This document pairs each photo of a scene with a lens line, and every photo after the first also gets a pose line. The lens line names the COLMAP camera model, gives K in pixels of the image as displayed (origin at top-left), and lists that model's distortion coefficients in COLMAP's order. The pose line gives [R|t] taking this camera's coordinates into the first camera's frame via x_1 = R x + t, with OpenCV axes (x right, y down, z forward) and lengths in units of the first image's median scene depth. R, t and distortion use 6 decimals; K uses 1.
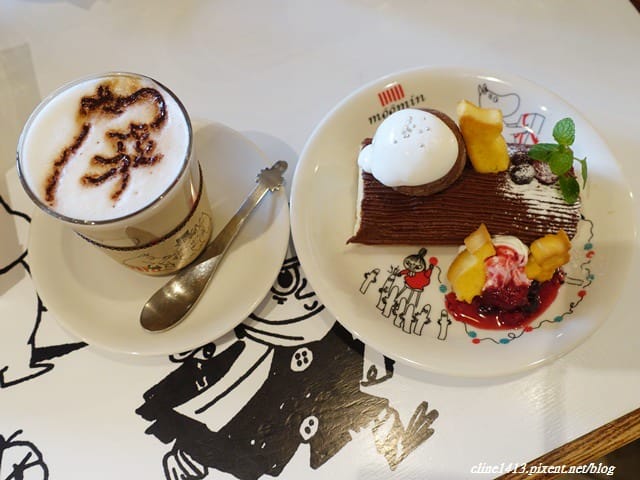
lens RADIAL K [[603.7, 0, 320.0], [0, 603.7, 240.0], [0, 0, 1]] dist [-0.046735, -0.006970]
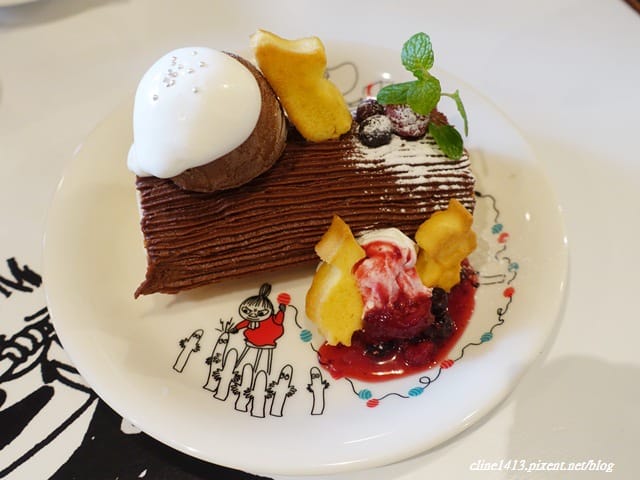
lens RADIAL K [[600.0, 0, 320.0], [0, 600.0, 240.0], [0, 0, 1]] dist [-0.017578, -0.009358]
pose [[0.963782, -0.199503, 0.176984, 0.133729], [0.230394, 0.957093, -0.175760, 0.104461], [-0.134325, 0.210171, 0.968393, 0.381864]]
